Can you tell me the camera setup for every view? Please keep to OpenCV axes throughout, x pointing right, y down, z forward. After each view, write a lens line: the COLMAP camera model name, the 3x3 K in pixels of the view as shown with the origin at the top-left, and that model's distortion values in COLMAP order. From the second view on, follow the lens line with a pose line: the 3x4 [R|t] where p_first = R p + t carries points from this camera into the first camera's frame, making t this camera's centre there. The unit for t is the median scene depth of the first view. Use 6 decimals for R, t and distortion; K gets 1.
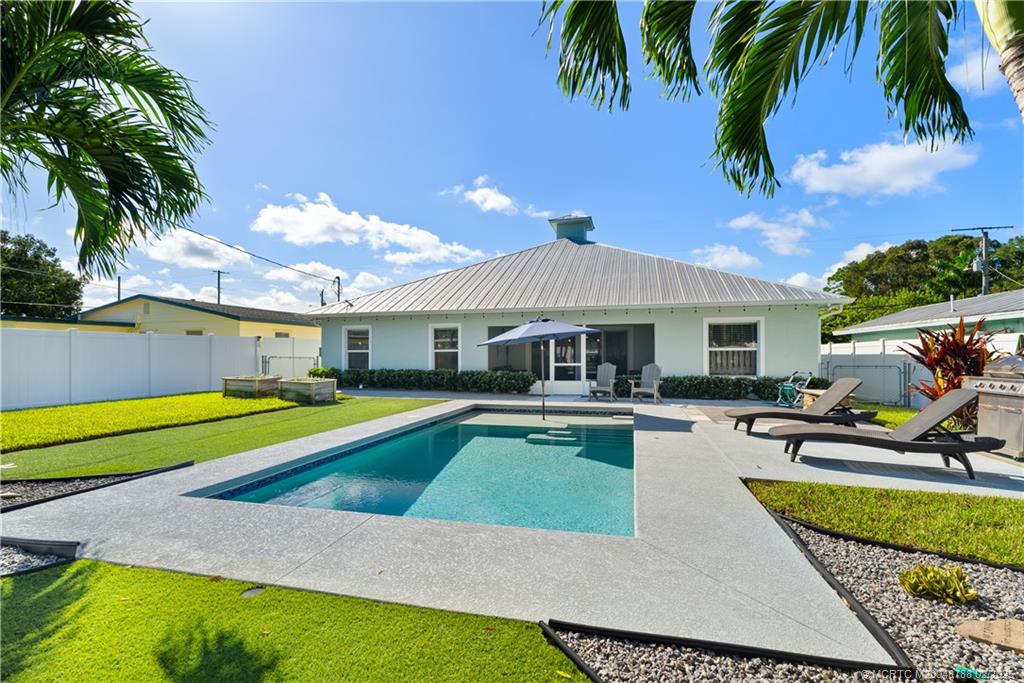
lens RADIAL K [[459.4, 0, 513.6], [0, 459.4, 346.1], [0, 0, 1]] dist [0.004369, 0.001415]
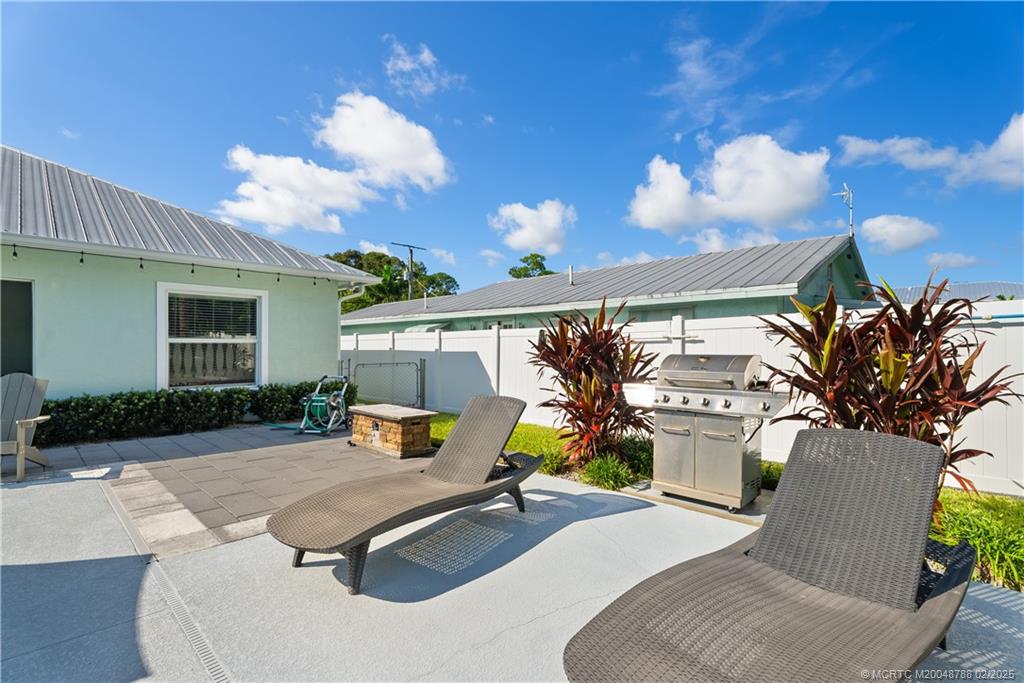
lens RADIAL K [[459.4, 0, 513.6], [0, 459.4, 346.1], [0, 0, 1]] dist [0.004369, 0.001415]
pose [[0.474807, 0.002494, 0.880087, 0.142731], [-0.017069, 0.999834, 0.006375, 0.003478], [-0.879925, -0.018049, 0.474770, 0.396137]]
